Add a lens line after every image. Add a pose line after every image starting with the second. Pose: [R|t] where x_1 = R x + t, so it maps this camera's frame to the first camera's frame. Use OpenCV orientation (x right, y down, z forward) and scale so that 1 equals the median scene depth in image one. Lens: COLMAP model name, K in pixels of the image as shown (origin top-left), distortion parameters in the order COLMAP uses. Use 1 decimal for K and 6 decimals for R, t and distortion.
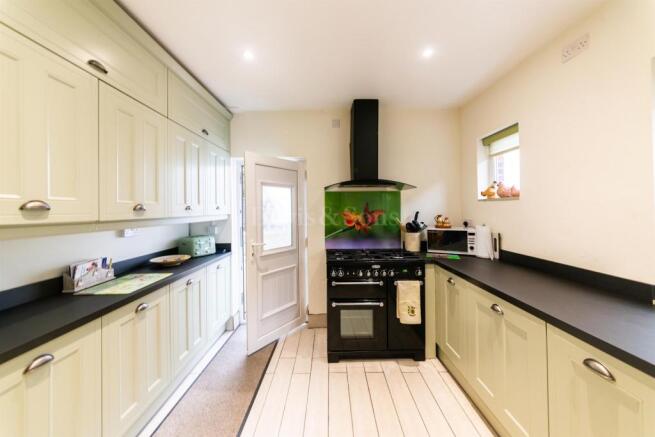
lens RADIAL K [[228.1, 0, 330.5], [0, 228.1, 207.4], [0, 0, 1]] dist [-0.009587, 0.000328]
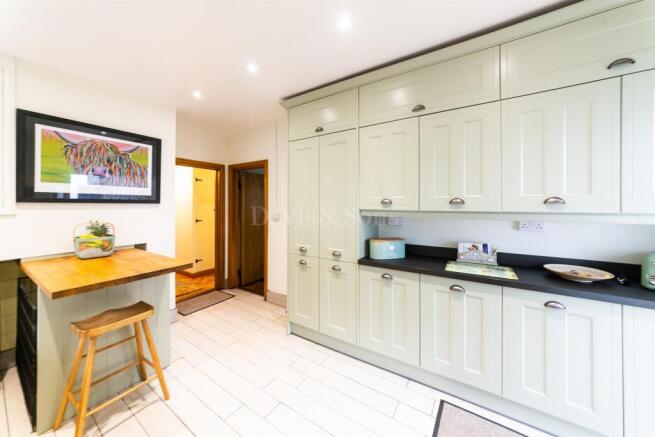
lens RADIAL K [[228.1, 0, 328.2], [0, 228.1, 204.2], [0, 0, 1]] dist [-0.009587, 0.000328]
pose [[-0.562104, 0.009353, -0.827014, 0.513327], [0.013765, 0.999903, 0.001952, 0.006063], [0.826952, -0.010287, -0.562178, 1.199502]]
